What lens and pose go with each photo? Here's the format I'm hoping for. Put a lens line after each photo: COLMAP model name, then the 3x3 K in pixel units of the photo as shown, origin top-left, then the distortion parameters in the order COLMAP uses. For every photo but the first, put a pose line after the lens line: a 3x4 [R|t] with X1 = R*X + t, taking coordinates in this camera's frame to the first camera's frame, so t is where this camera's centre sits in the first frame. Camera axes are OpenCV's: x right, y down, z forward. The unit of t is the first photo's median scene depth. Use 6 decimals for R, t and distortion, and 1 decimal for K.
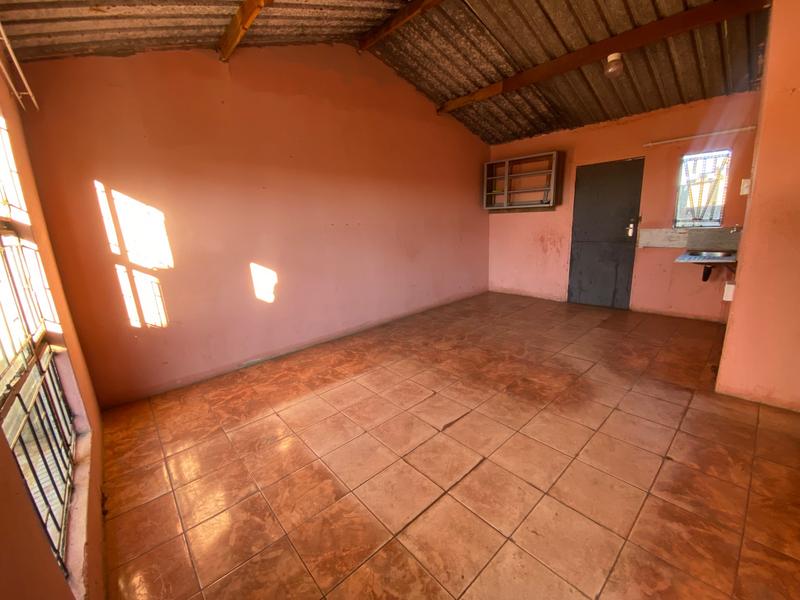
lens RADIAL K [[319.3, 0, 400.0], [0, 319.3, 300.0], [0, 0, 1]] dist [0.022616, -0.023301]
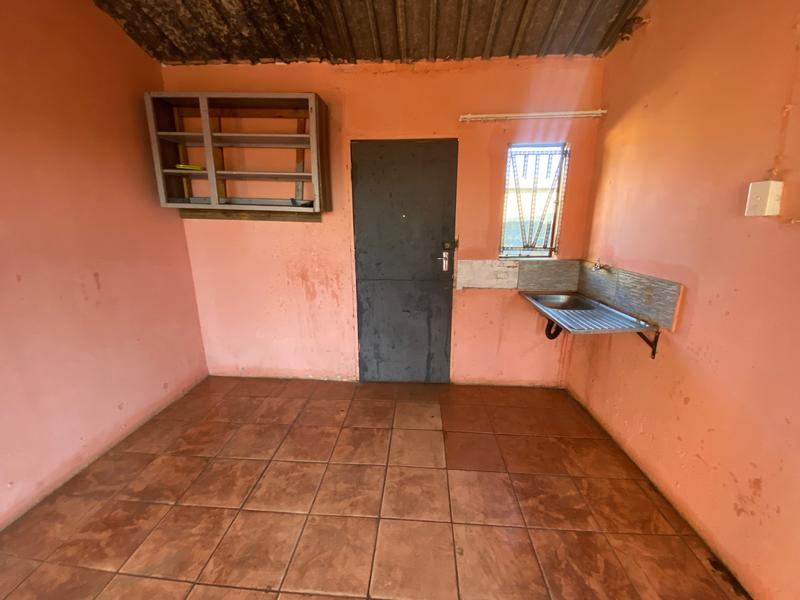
lens RADIAL K [[319.3, 0, 400.0], [0, 319.3, 300.0], [0, 0, 1]] dist [0.022616, -0.023301]
pose [[0.712289, -0.115655, 0.692292, 0.205081], [0.126798, 0.991306, 0.035148, -0.158217], [-0.690338, 0.062745, 0.720761, 0.559629]]
